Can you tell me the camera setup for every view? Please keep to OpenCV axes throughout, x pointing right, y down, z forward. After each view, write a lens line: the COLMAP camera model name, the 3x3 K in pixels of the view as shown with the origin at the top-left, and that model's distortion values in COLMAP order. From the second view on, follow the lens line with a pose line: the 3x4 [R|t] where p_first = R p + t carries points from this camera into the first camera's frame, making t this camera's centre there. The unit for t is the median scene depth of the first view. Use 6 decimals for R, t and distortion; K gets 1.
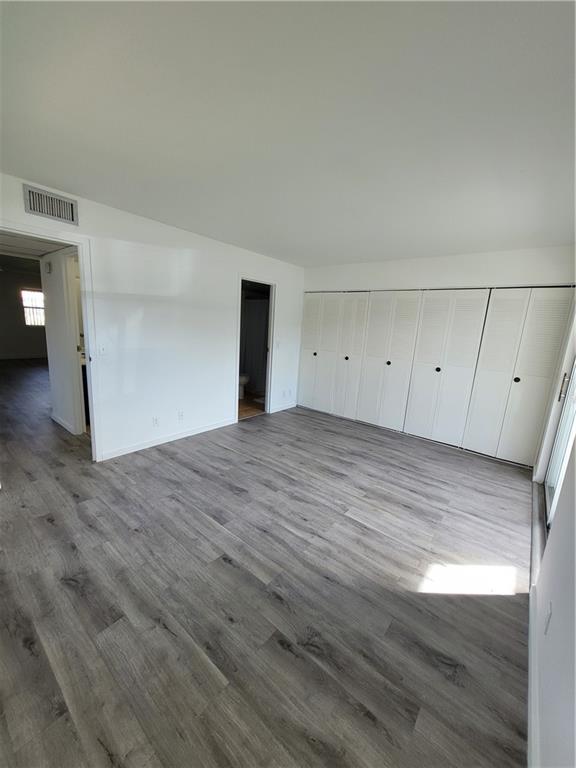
lens RADIAL K [[301.5, 0, 287.0], [0, 301.5, 385.4], [0, 0, 1]] dist [0.006256, -0.000768]
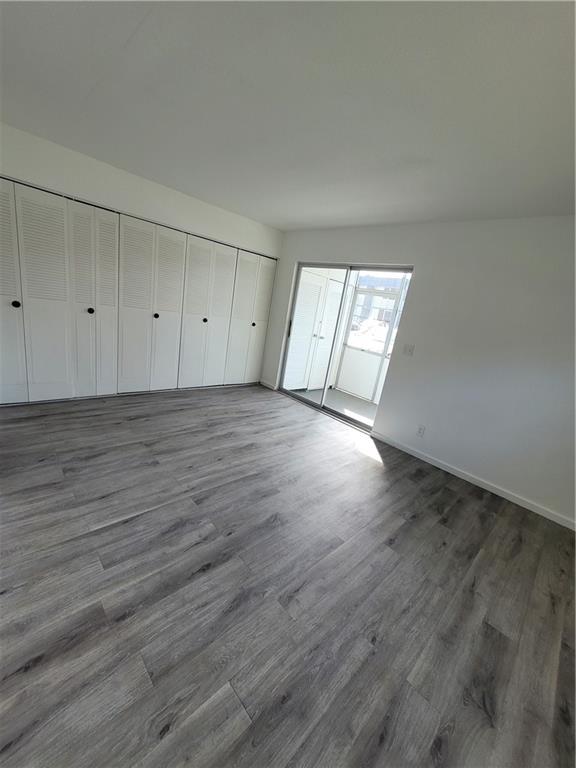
lens RADIAL K [[301.5, 0, 287.0], [0, 301.5, 385.4], [0, 0, 1]] dist [0.006256, -0.000768]
pose [[0.126768, -0.301636, 0.944958, -0.677884], [0.044695, 0.953413, 0.298339, -0.177598], [-0.990925, 0.004415, 0.134344, 0.759296]]
